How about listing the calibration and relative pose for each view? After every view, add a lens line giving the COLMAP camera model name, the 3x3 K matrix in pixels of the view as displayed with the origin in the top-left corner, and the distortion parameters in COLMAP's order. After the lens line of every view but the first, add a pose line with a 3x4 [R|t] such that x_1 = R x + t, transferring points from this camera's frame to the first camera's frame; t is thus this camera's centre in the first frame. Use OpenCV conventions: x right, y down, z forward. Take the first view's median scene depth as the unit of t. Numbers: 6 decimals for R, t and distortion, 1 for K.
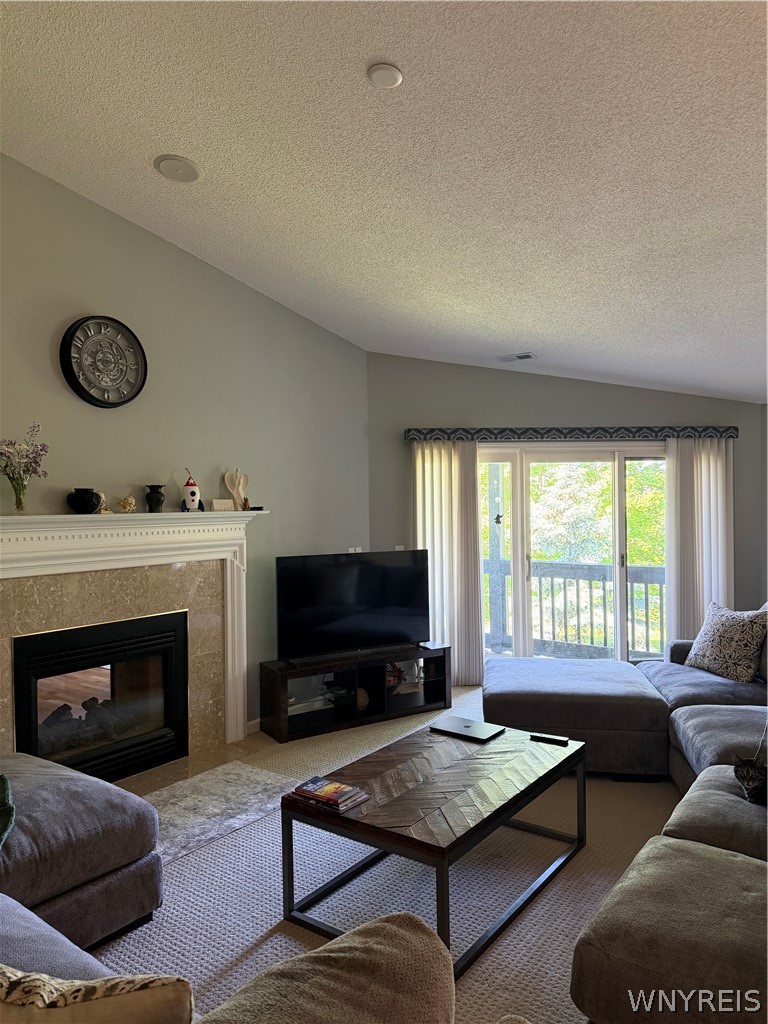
lens RADIAL K [[703.0, 0, 384.0], [0, 703.0, 512.0], [0, 0, 1]] dist [0.099067, -0.132908]
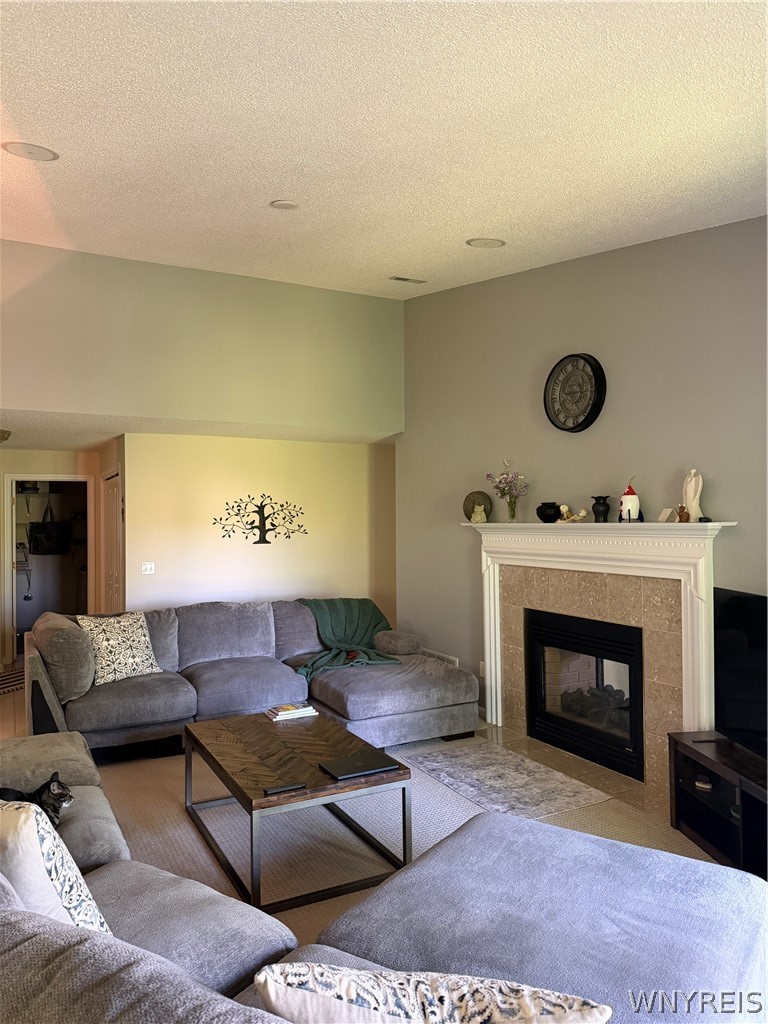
lens RADIAL K [[703.0, 0, 384.0], [0, 703.0, 512.0], [0, 0, 1]] dist [0.099067, -0.132908]
pose [[-0.416266, 0.012143, -0.909162, 0.781056], [0.010092, 0.999911, 0.008734, -0.027881], [0.909187, -0.005540, -0.416351, 1.178433]]
